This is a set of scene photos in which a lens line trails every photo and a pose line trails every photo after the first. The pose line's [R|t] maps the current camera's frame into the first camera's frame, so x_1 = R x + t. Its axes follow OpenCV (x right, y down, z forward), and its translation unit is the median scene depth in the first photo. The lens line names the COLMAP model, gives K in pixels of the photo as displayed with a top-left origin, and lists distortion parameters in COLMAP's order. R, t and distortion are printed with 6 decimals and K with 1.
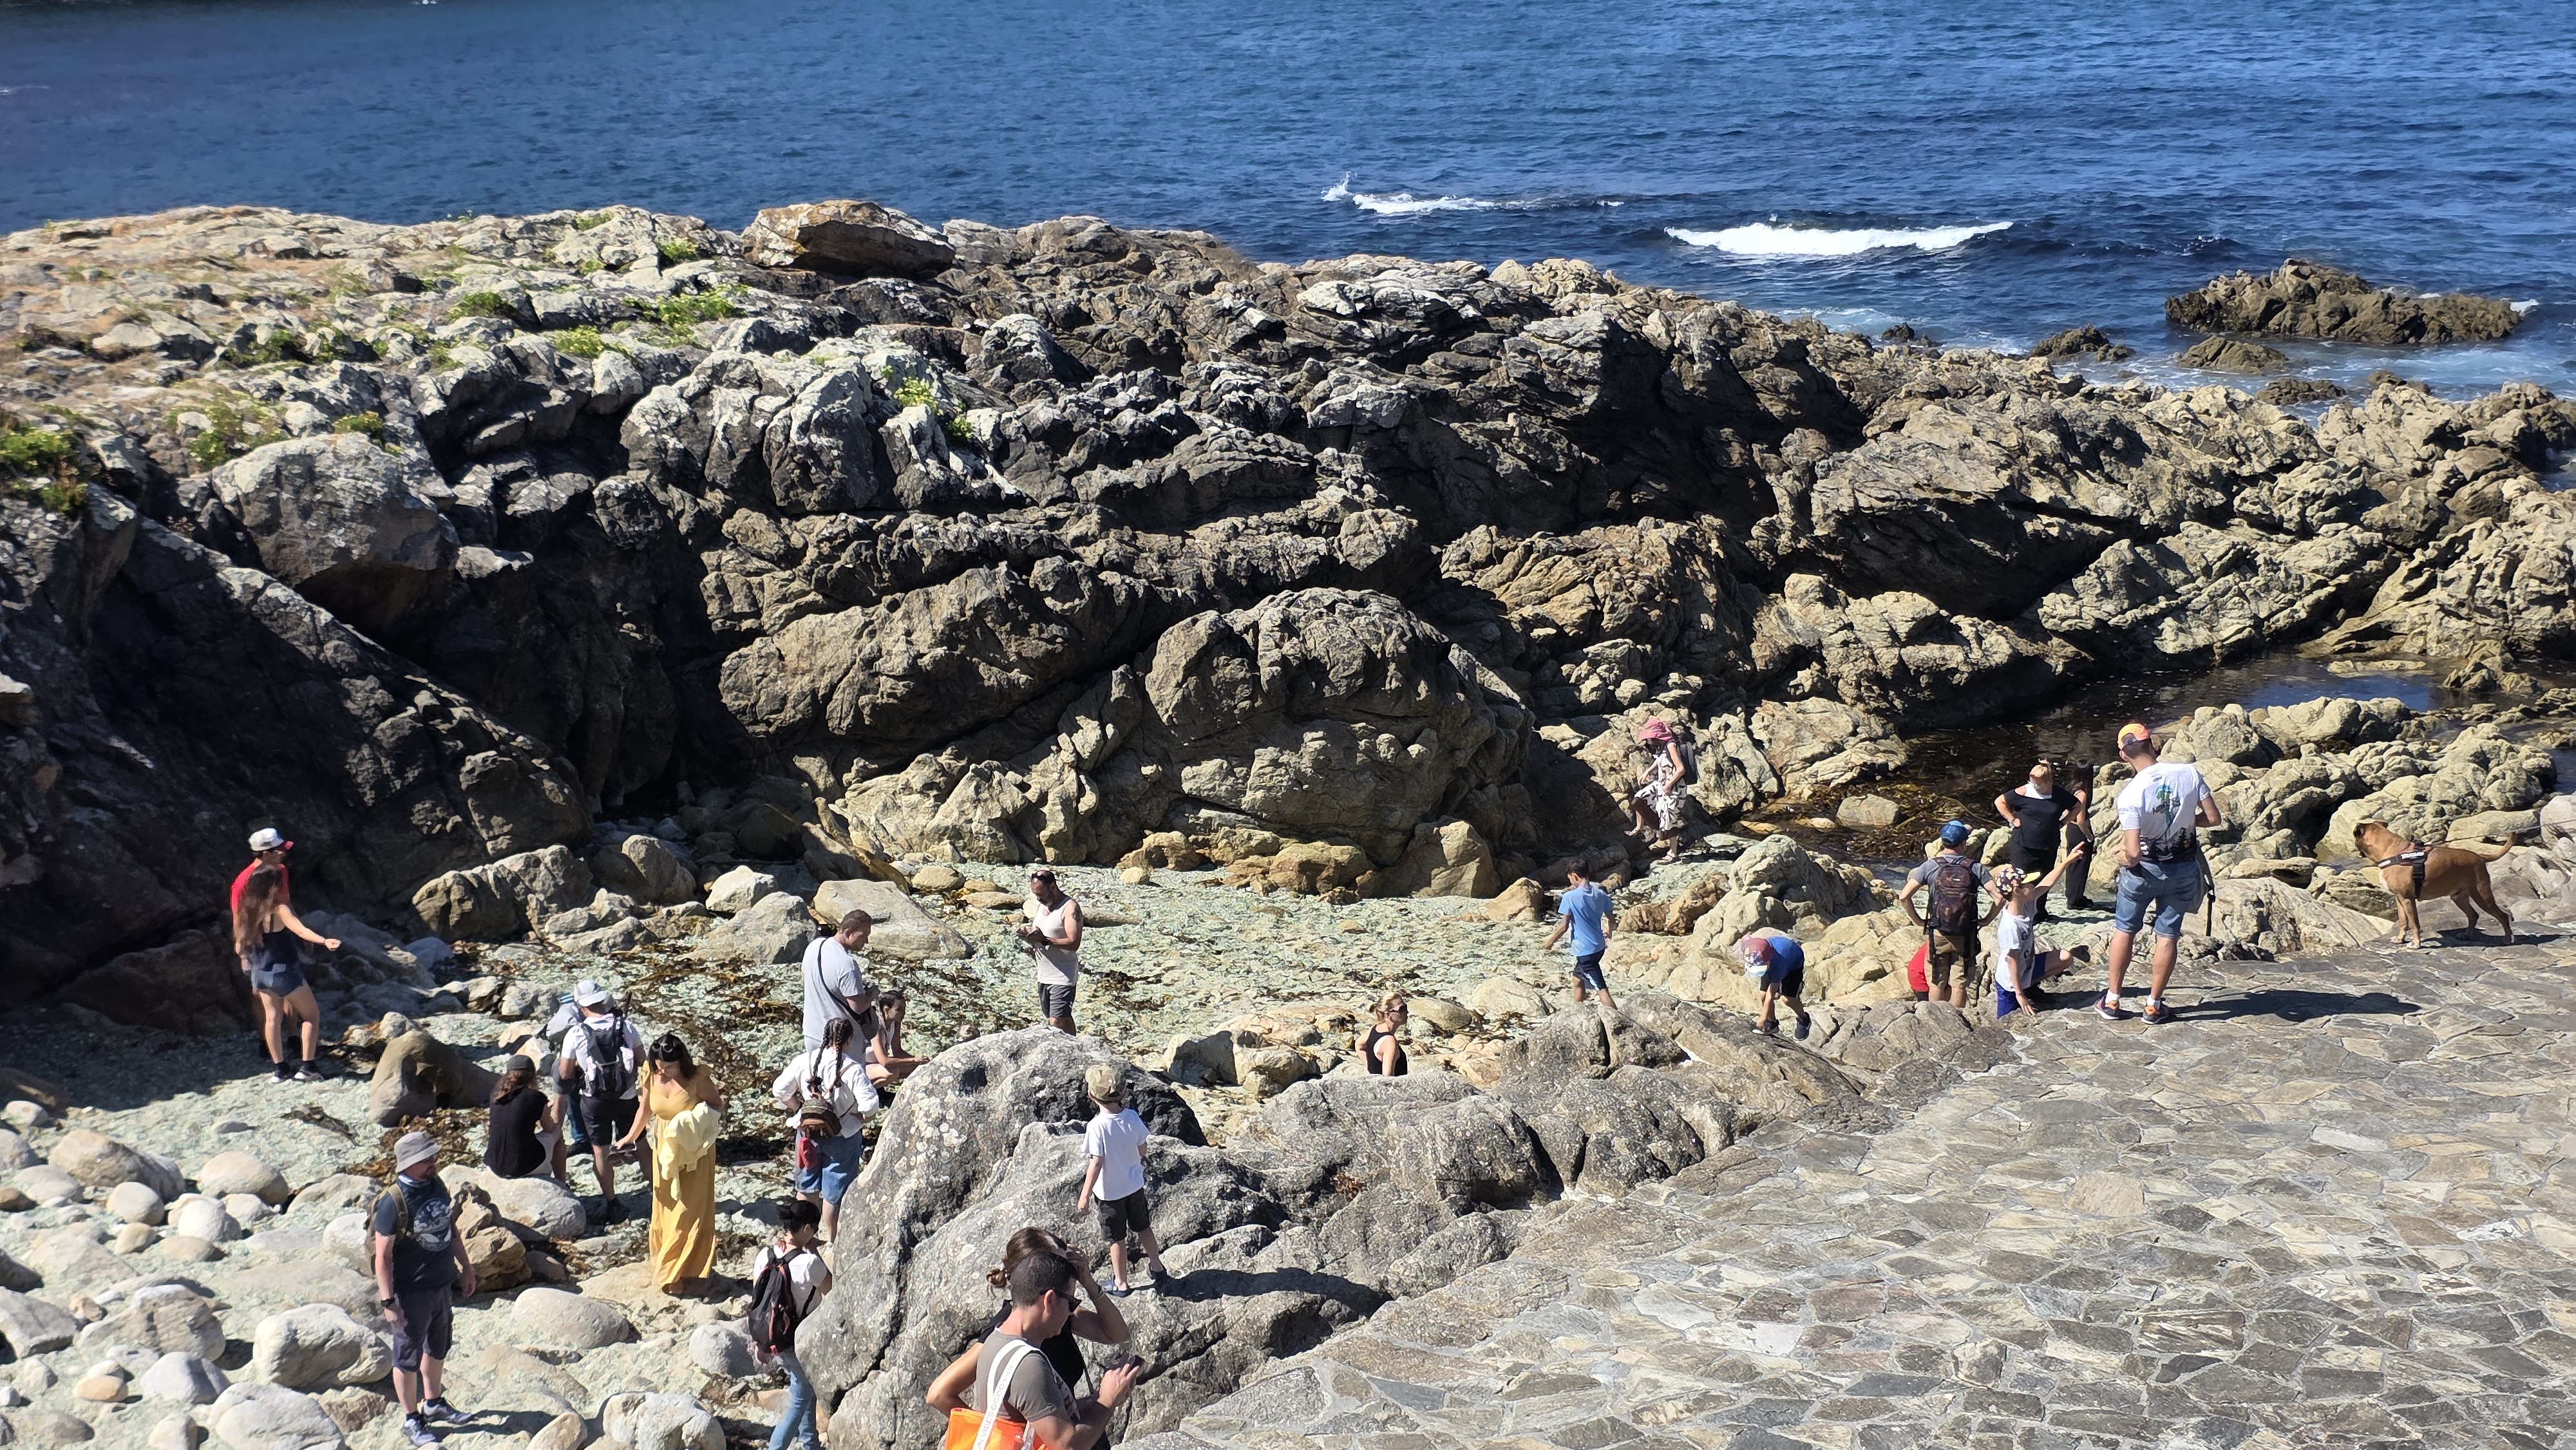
lens RADIAL K [[3565.1, 0, 1288.0], [0, 3565.1, 725.0], [0, 0, 1]] dist [0.273223, -1.146278]
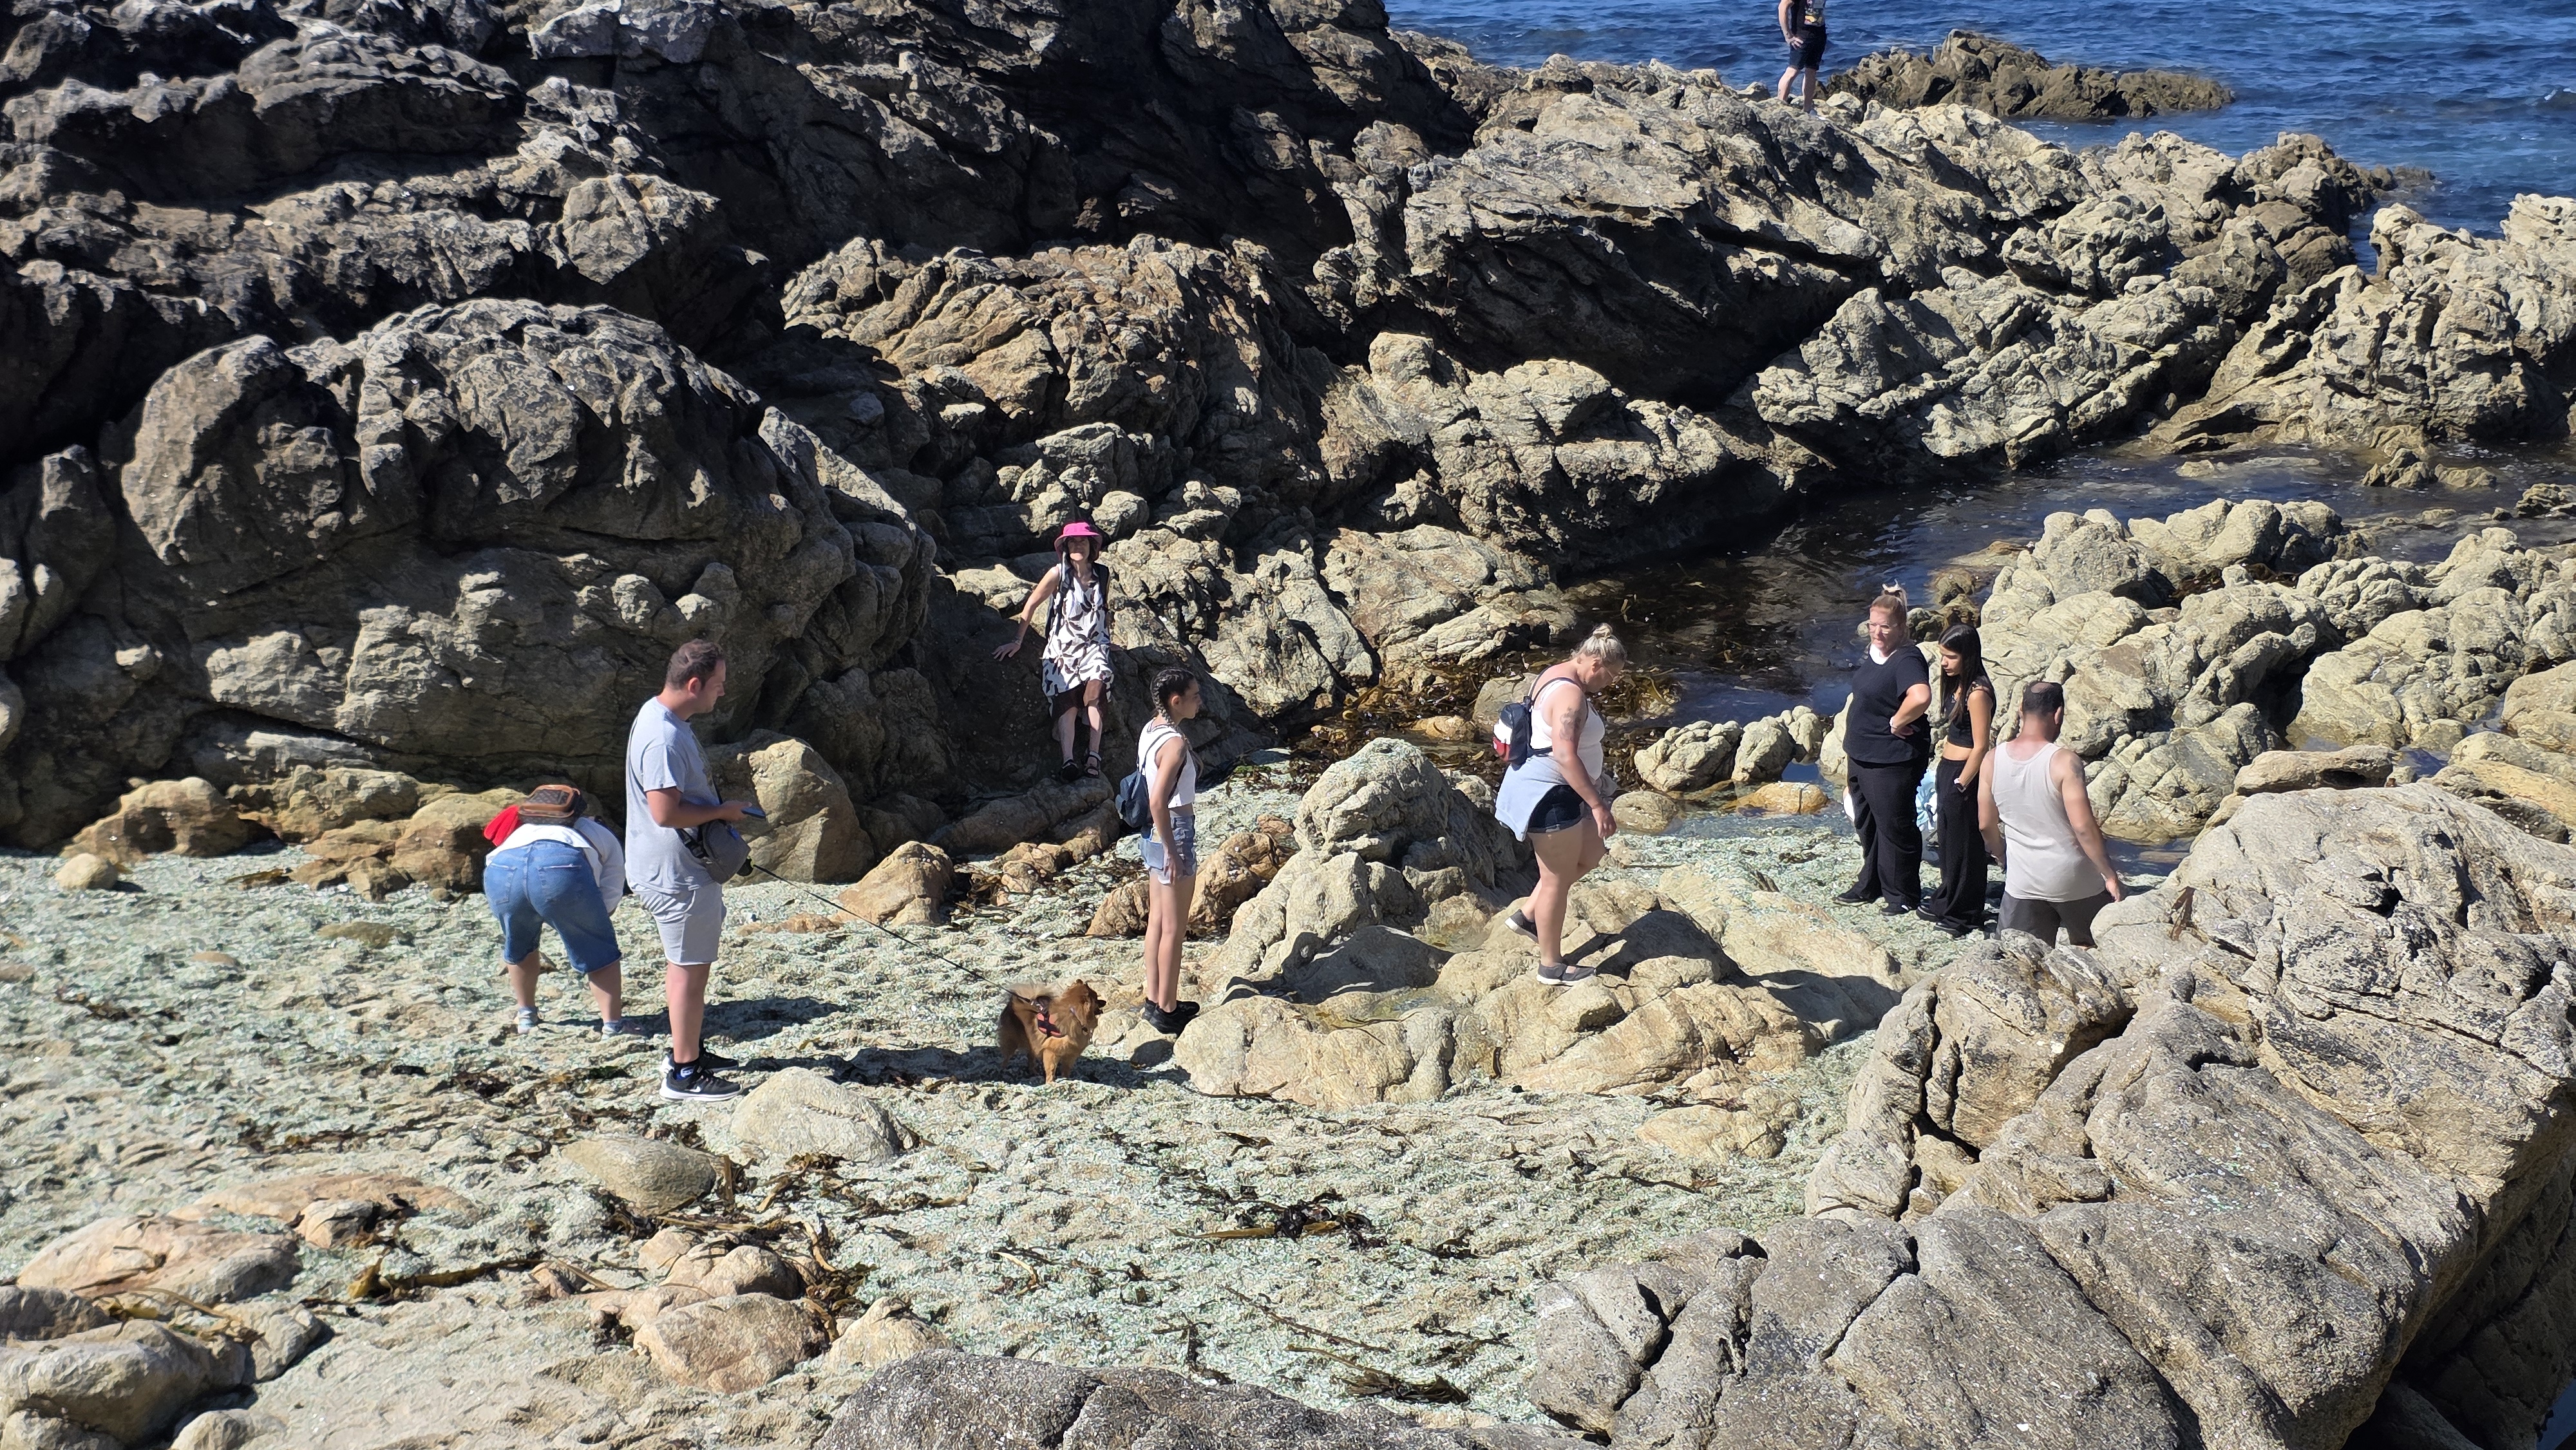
lens RADIAL K [[3565.1, 0, 1288.0], [0, 3565.1, 725.0], [0, 0, 1]] dist [0.273223, -1.146278]
pose [[0.992169, -0.034560, 0.120024, 0.051728], [0.032924, 0.999336, 0.015588, 0.016968], [-0.120484, -0.011514, 0.992649, 0.415239]]
